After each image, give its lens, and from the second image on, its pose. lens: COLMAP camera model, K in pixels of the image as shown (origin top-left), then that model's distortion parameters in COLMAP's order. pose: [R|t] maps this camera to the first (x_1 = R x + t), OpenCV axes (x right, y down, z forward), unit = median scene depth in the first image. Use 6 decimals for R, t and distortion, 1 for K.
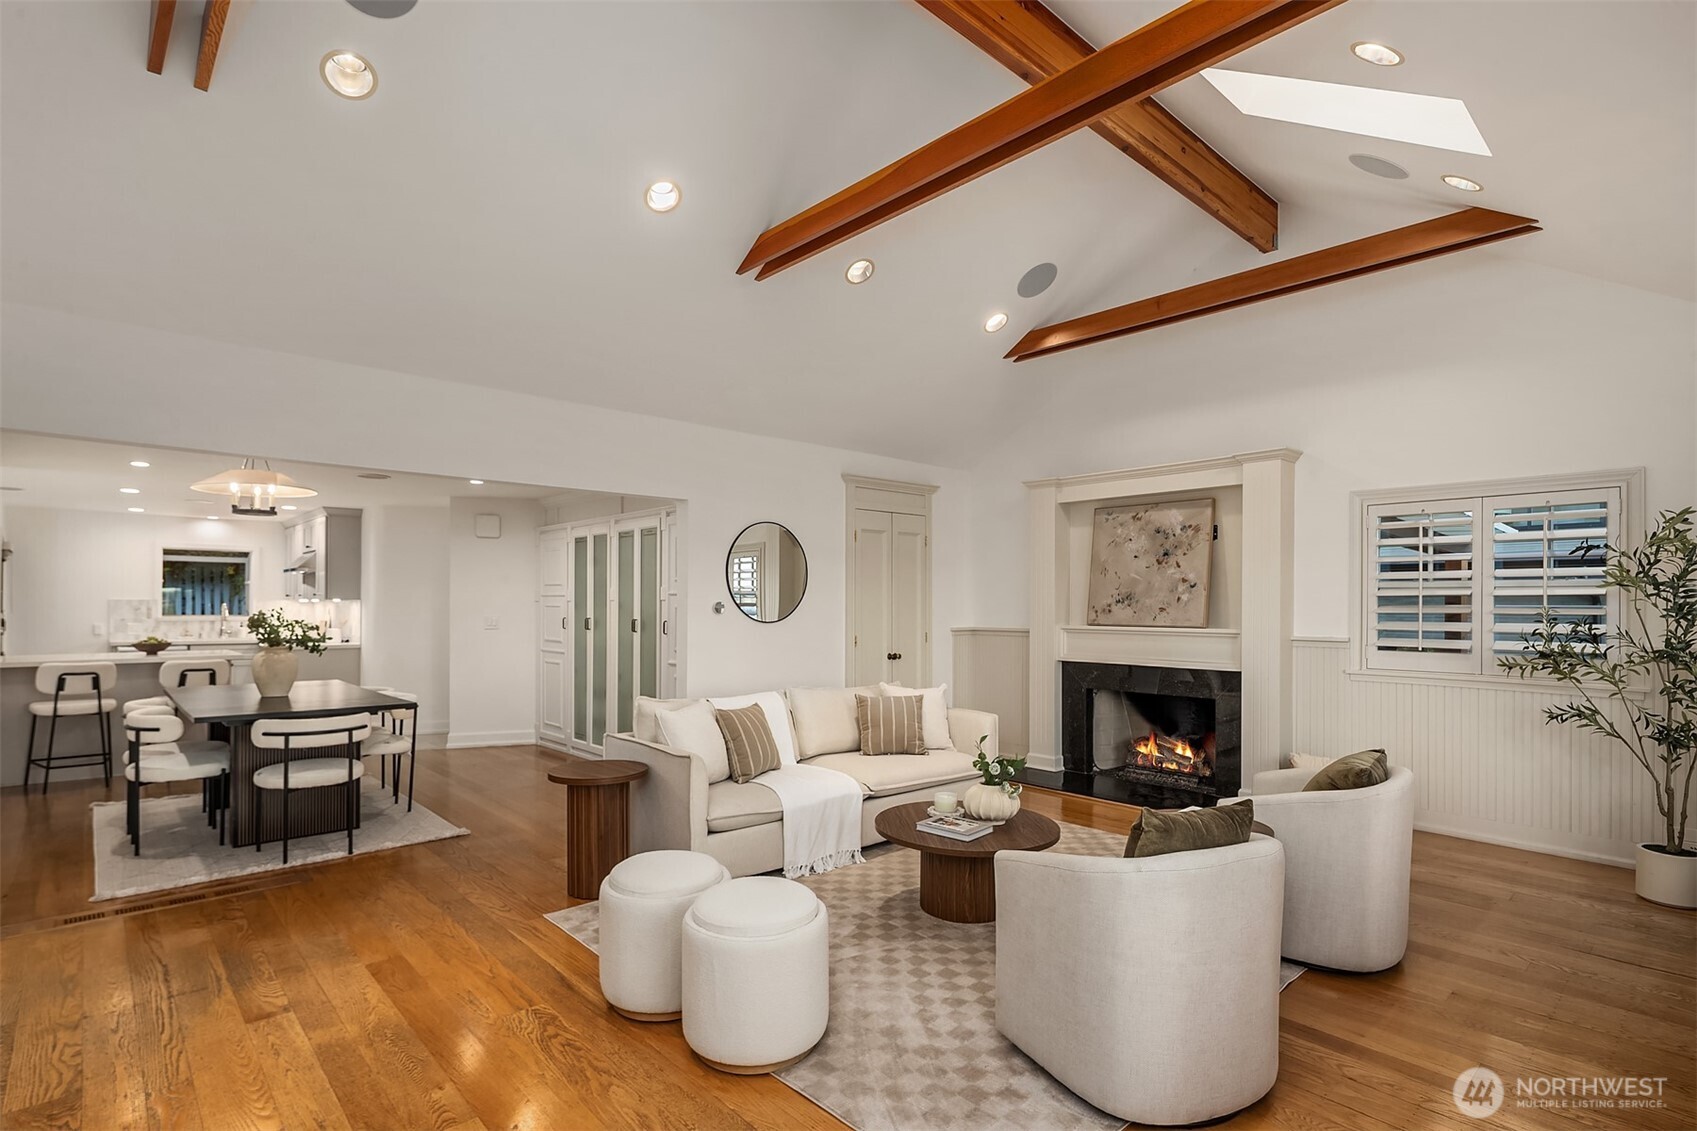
lens RADIAL K [[813.3, 0, 822.8], [0, 813.3, 599.0], [0, 0, 1]] dist [0.006079, -0.003835]
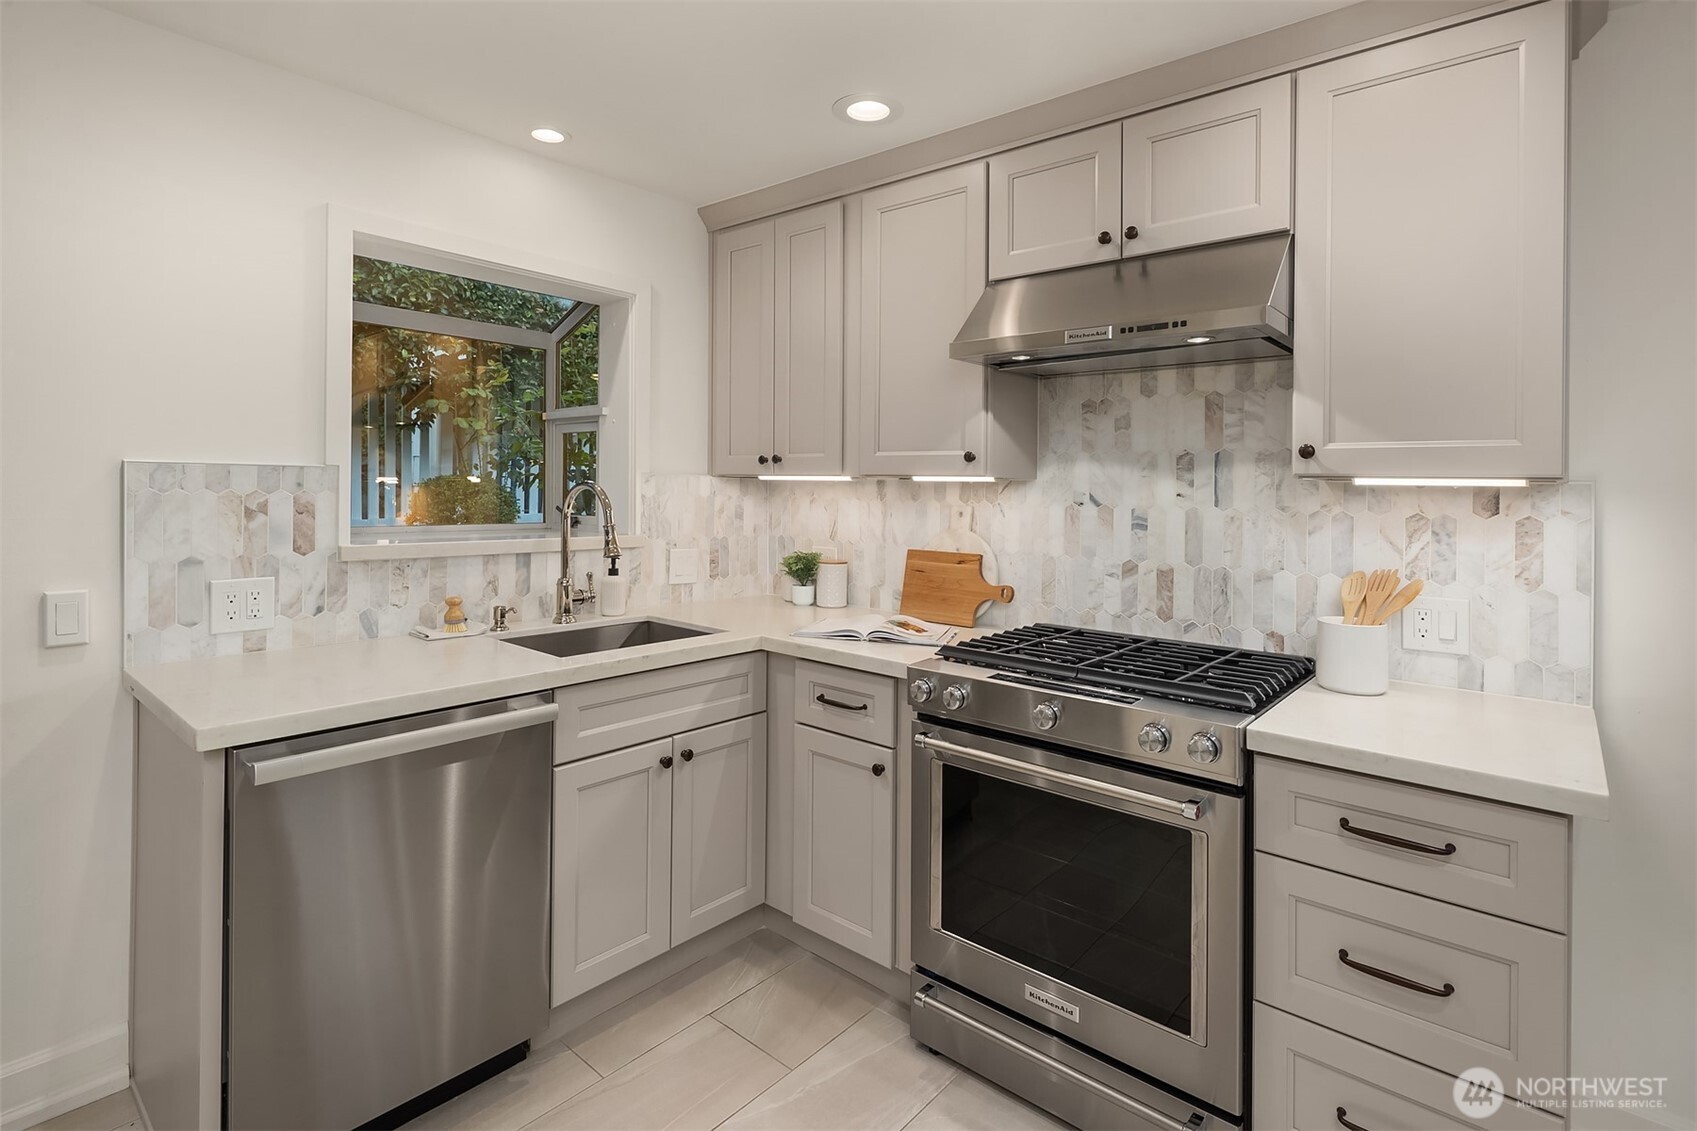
lens RADIAL K [[813.3, 0, 830.9], [0, 813.3, 499.9], [0, 0, 1]] dist [0.006079, -0.003835]
pose [[0.991797, 0.009968, 0.127438, -1.012520], [-0.013184, 0.999615, 0.024418, 0.003640], [-0.127145, -0.025897, 0.991546, 1.085382]]
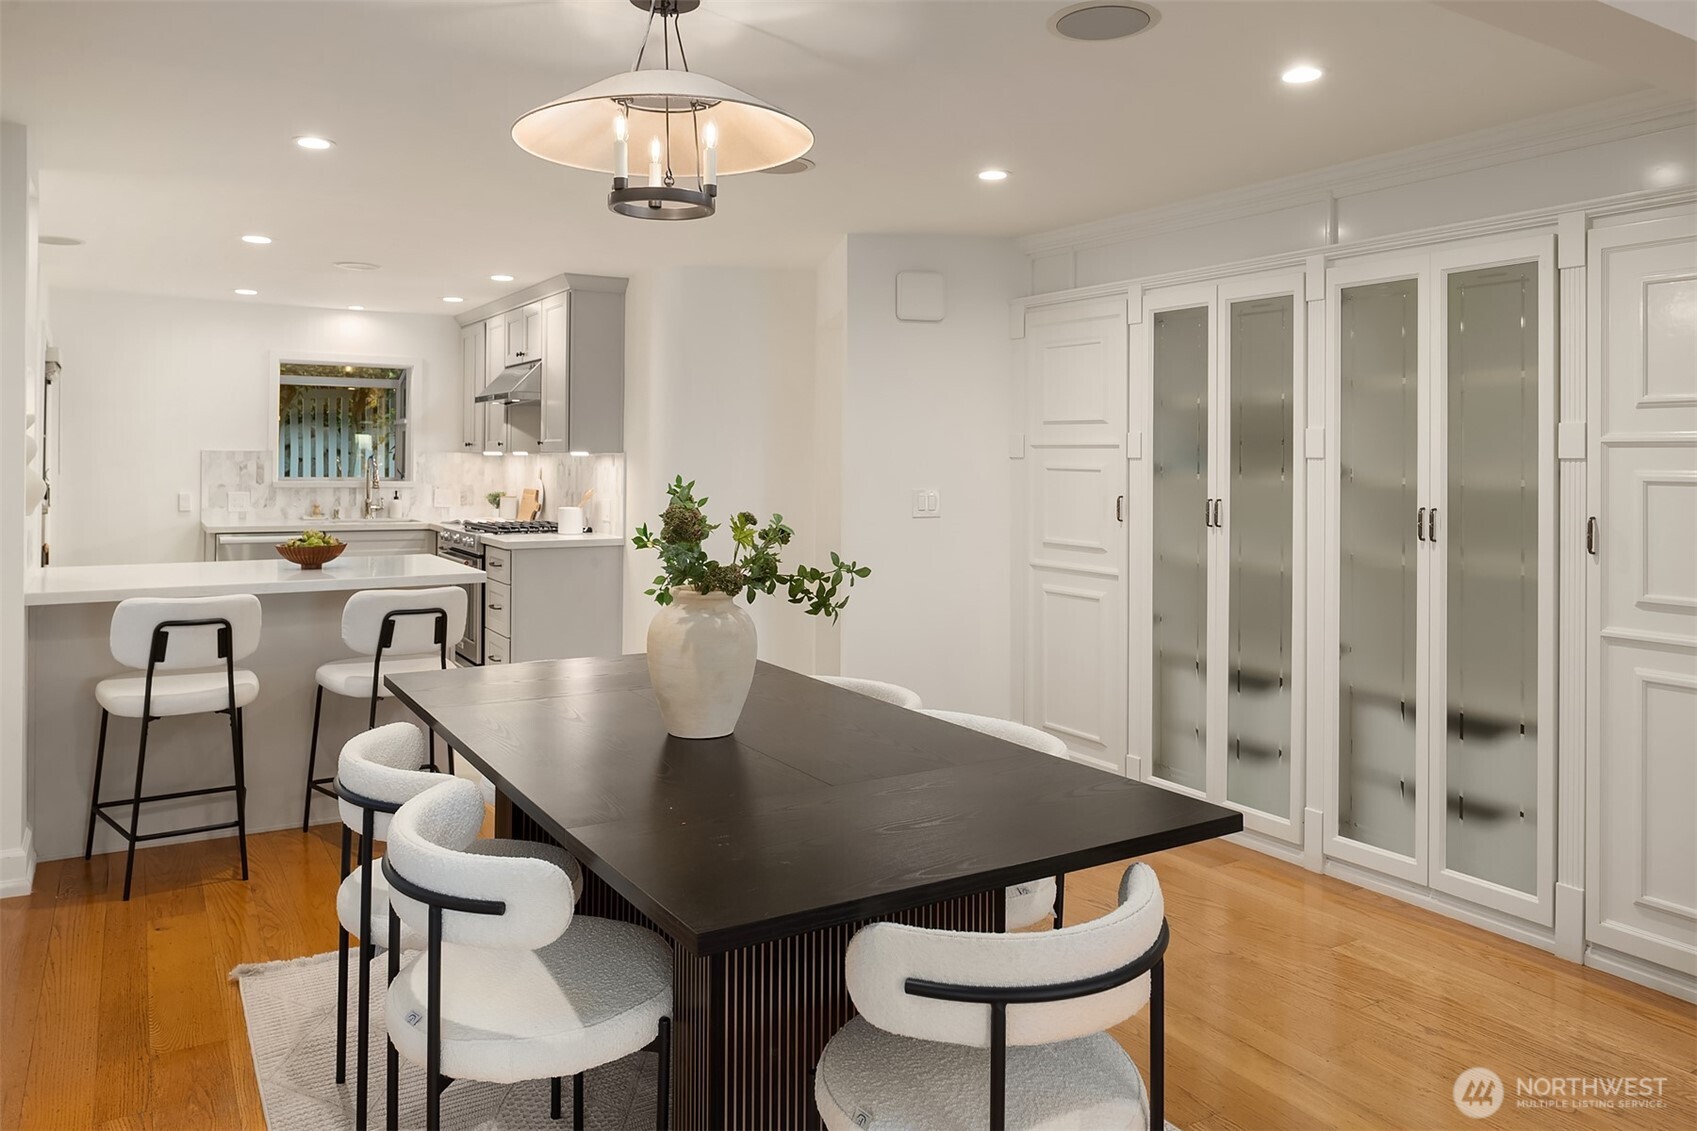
lens RADIAL K [[1140.4, 0, 795.6], [0, 1140.4, 460.5], [0, 0, 1]] dist [0.000608, -0.008318]
pose [[0.978574, 0.005242, -0.205827, -0.409061], [-0.003584, 0.999958, 0.008429, -0.000945], [0.205862, -0.007511, 0.978552, 0.407517]]
